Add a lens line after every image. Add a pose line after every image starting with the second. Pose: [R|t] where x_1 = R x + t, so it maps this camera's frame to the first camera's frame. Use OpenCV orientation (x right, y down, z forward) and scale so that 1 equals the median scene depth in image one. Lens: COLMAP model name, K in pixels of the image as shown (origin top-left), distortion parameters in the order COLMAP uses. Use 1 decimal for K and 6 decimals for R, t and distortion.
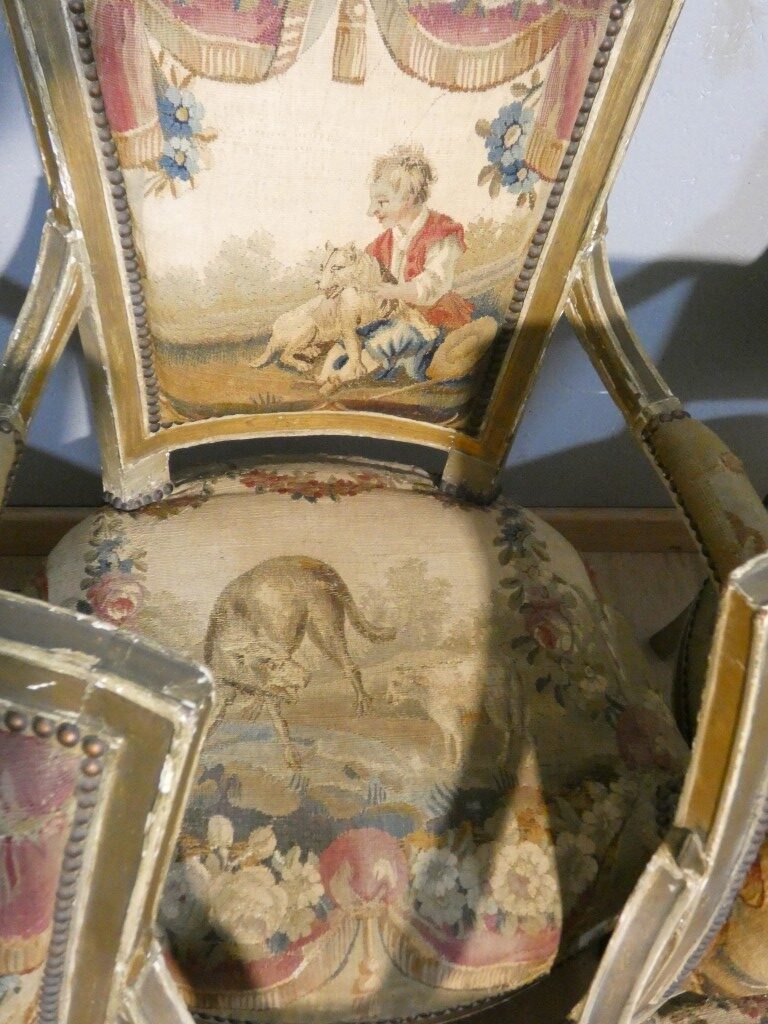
lens RADIAL K [[1278.6, 0, 389.6], [0, 1278.6, 524.9], [0, 0, 1]] dist [0.040506, -0.112808]
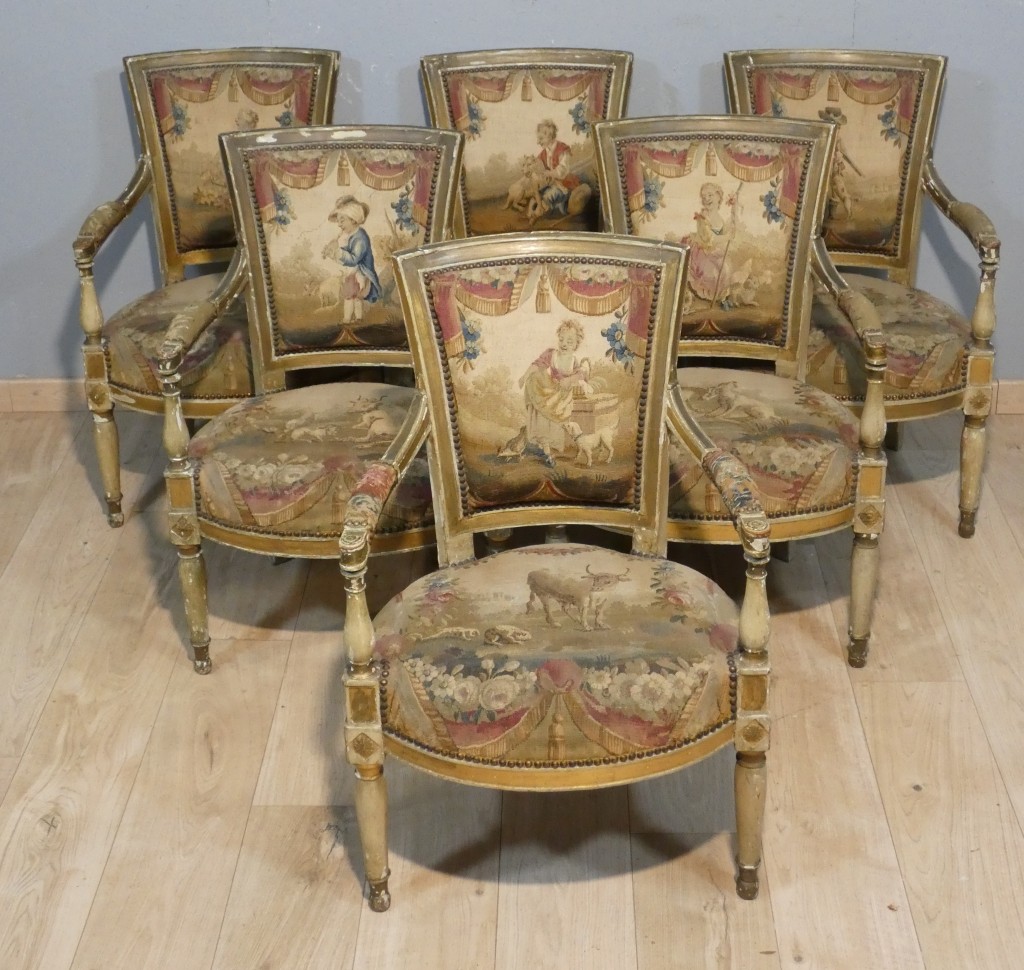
lens RADIAL K [[1738.5, 0, 514.9], [0, 1738.5, 295.1], [0, 0, 1]] dist [0.120697, -0.659028]
pose [[0.978199, -0.105023, -0.179157, 0.645662], [-0.019000, 0.813818, -0.580810, 2.494178], [0.206800, 0.571551, 0.794080, -2.117585]]
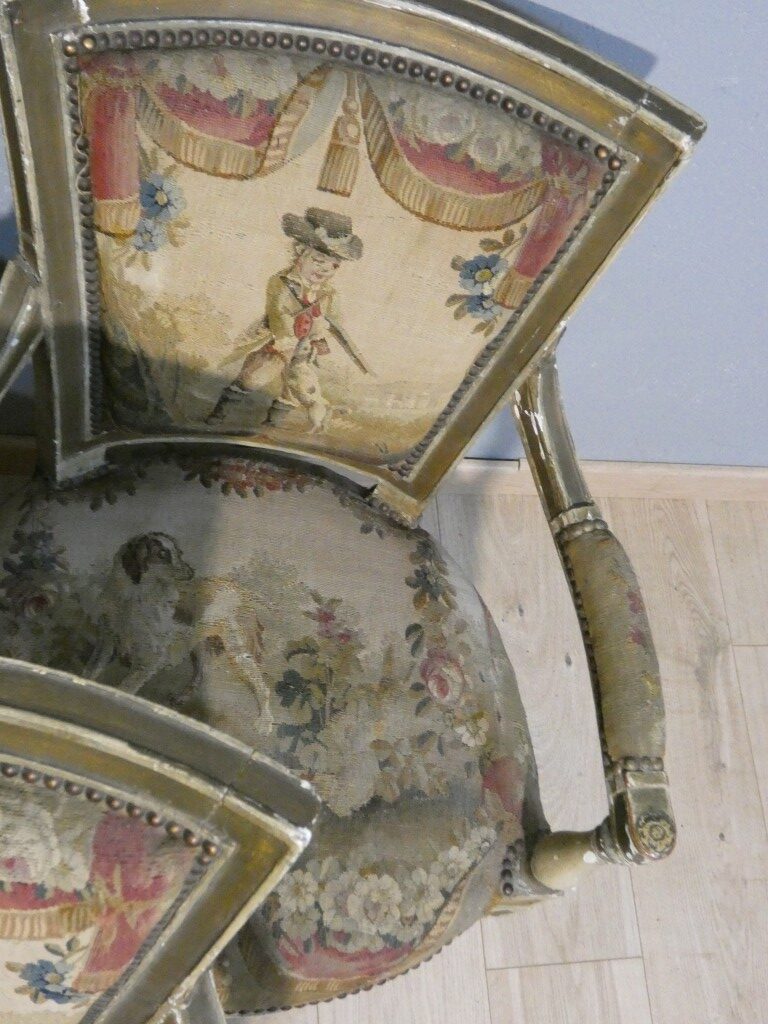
lens RADIAL K [[1278.6, 0, 389.6], [0, 1278.6, 524.9], [0, 0, 1]] dist [0.040506, -0.112808]
pose [[0.990953, 0.063254, 0.118367, 0.632846], [-0.082641, 0.982519, 0.166814, -0.226514], [-0.105746, -0.175087, 0.978858, 0.074113]]
